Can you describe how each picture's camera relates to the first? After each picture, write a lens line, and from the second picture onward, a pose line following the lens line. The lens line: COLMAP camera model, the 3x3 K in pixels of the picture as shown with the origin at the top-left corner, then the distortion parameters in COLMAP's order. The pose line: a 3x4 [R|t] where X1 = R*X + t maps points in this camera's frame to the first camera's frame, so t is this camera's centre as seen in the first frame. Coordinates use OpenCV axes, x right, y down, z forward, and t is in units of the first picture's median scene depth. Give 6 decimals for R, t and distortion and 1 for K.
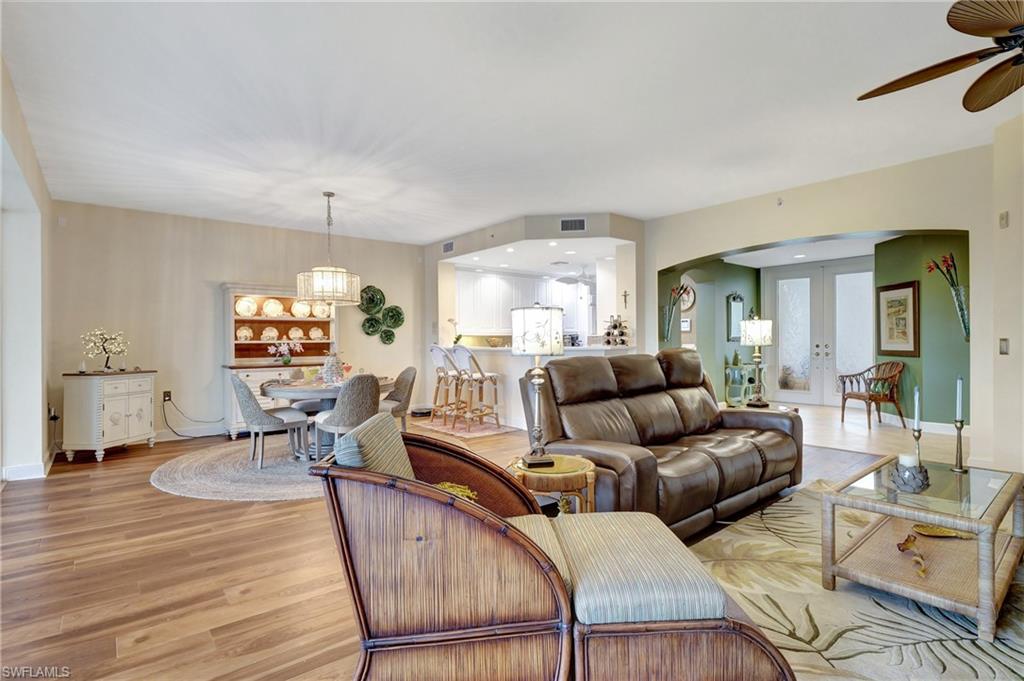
lens RADIAL K [[495.3, 0, 506.1], [0, 495.3, 345.0], [0, 0, 1]] dist [-0.010958, -0.003202]
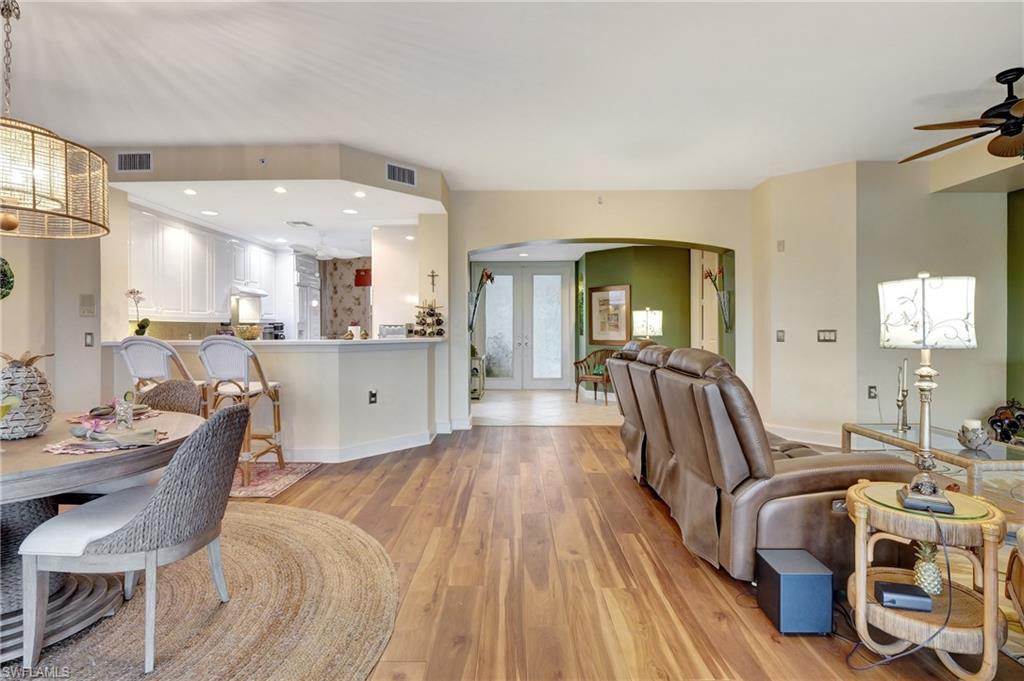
lens RADIAL K [[495.3, 0, 509.2], [0, 495.3, 335.2], [0, 0, 1]] dist [-0.010958, -0.003202]
pose [[0.643927, -0.000231, 0.765087, -0.303482], [0.003661, 0.999989, -0.002778, 0.001344], [-0.765078, 0.004590, 0.643921, 0.366637]]
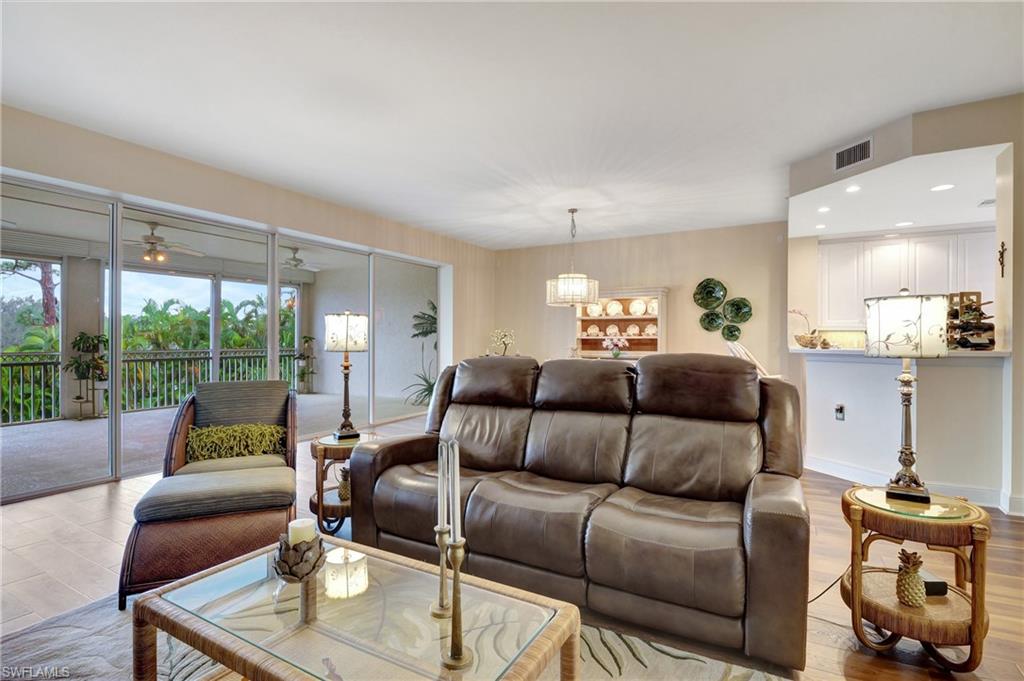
lens RADIAL K [[495.3, 0, 509.2], [0, 495.3, 337.0], [0, 0, 1]] dist [-0.010958, -0.003202]
pose [[0.361480, 0.007036, -0.932353, 0.517070], [-0.010463, 0.999939, 0.003490, -0.008655], [0.932321, 0.008493, 0.361532, 0.344709]]
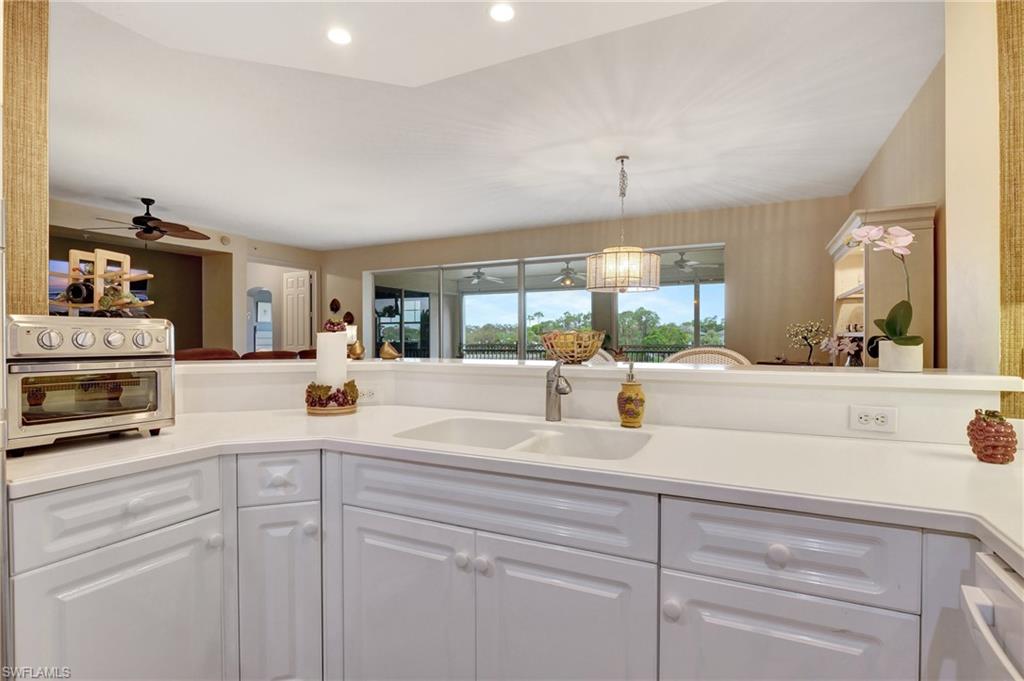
lens RADIAL K [[495.3, 0, 508.2], [0, 495.3, 341.8], [0, 0, 1]] dist [-0.010958, -0.003202]
pose [[-0.910262, 0.018430, -0.413622, 0.128441], [0.009659, 0.999682, 0.023286, -0.015374], [0.413920, 0.017201, -0.910151, 1.296797]]
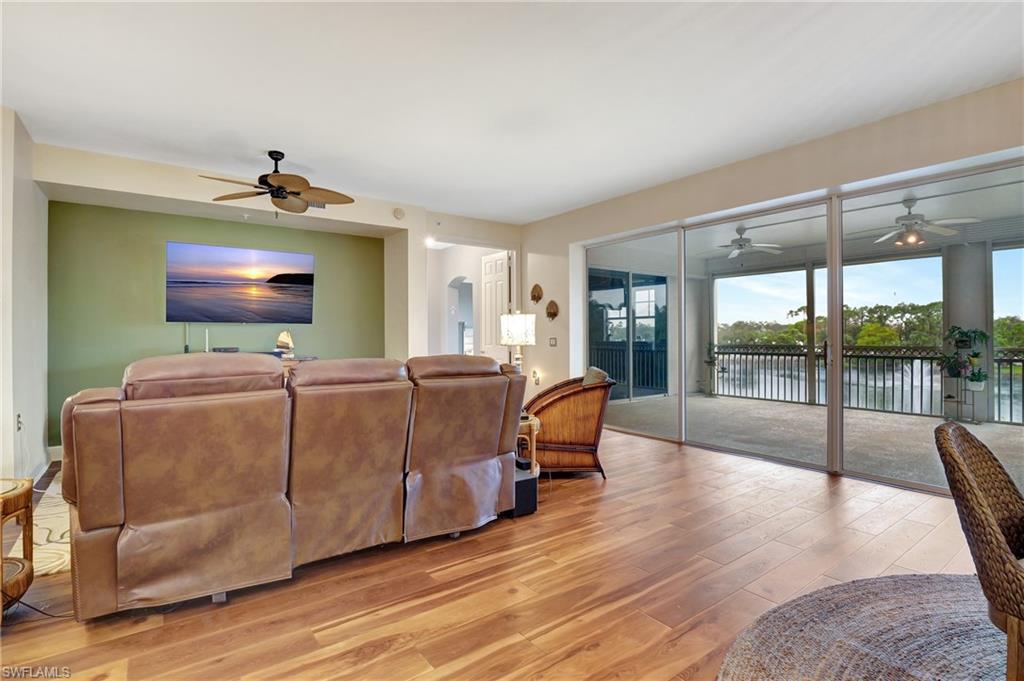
lens RADIAL K [[495.3, 0, 508.1], [0, 495.3, 338.8], [0, 0, 1]] dist [-0.010958, -0.003202]
pose [[-0.998618, 0.014073, 0.050631, 0.009301], [0.014776, 0.999799, 0.013541, -0.007088], [-0.050430, 0.014270, -0.998626, 0.914481]]
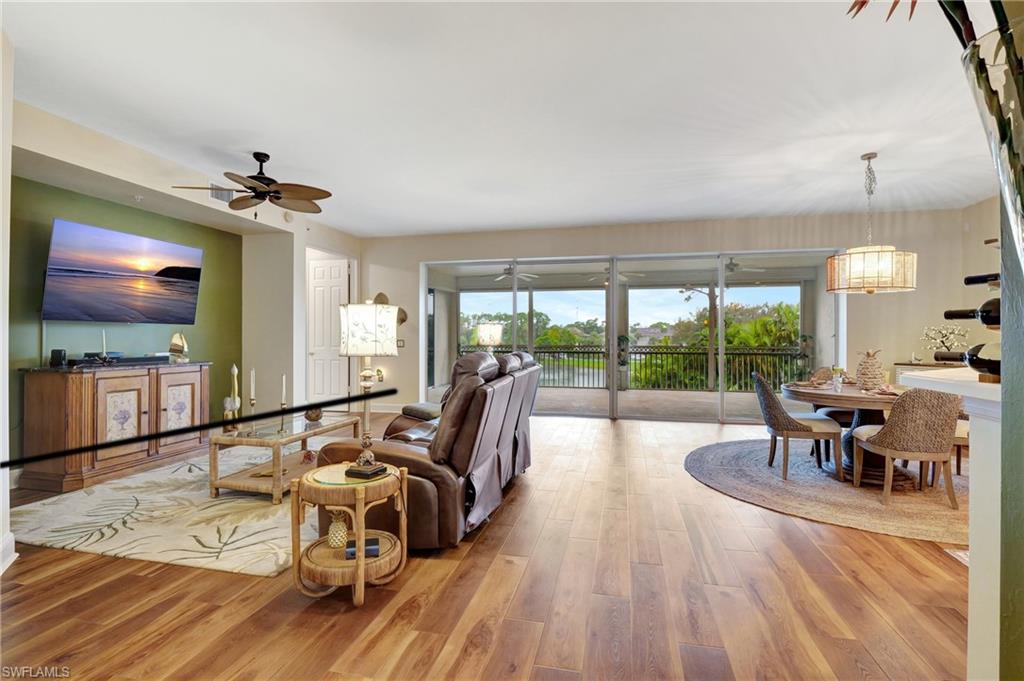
lens RADIAL K [[495.3, 0, 512.1], [0, 495.3, 332.5], [0, 0, 1]] dist [-0.010958, -0.003202]
pose [[-0.788362, 0.004329, -0.615197, 0.465936], [0.001888, 0.999988, 0.004616, -0.016169], [0.615209, 0.002478, -0.788360, 0.986474]]
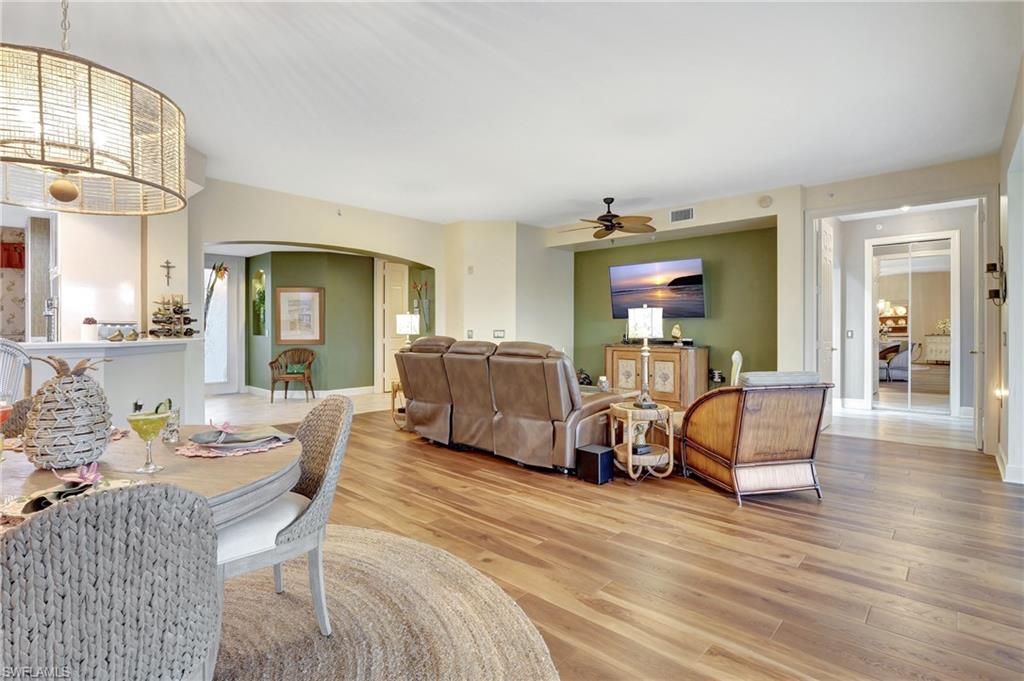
lens RADIAL K [[495.3, 0, 508.9], [0, 495.3, 337.0], [0, 0, 1]] dist [-0.010958, -0.003202]
pose [[-0.137871, -0.005003, 0.990438, -0.523979], [0.010310, 0.999926, 0.006486, 0.001369], [-0.990397, 0.011106, -0.137809, 0.602811]]
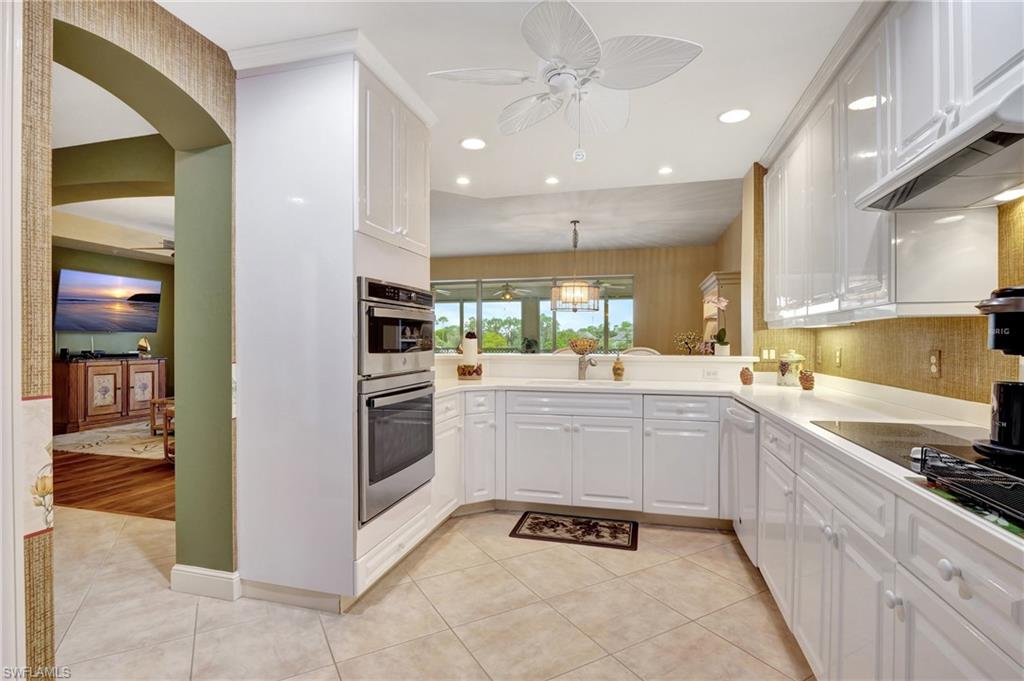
lens RADIAL K [[495.3, 0, 509.7], [0, 495.3, 344.2], [0, 0, 1]] dist [-0.010958, -0.003202]
pose [[-0.810148, 0.012900, -0.586083, 0.390198], [0.001772, 0.999807, 0.019557, -0.019571], [0.586222, 0.014806, -0.810015, 1.474279]]
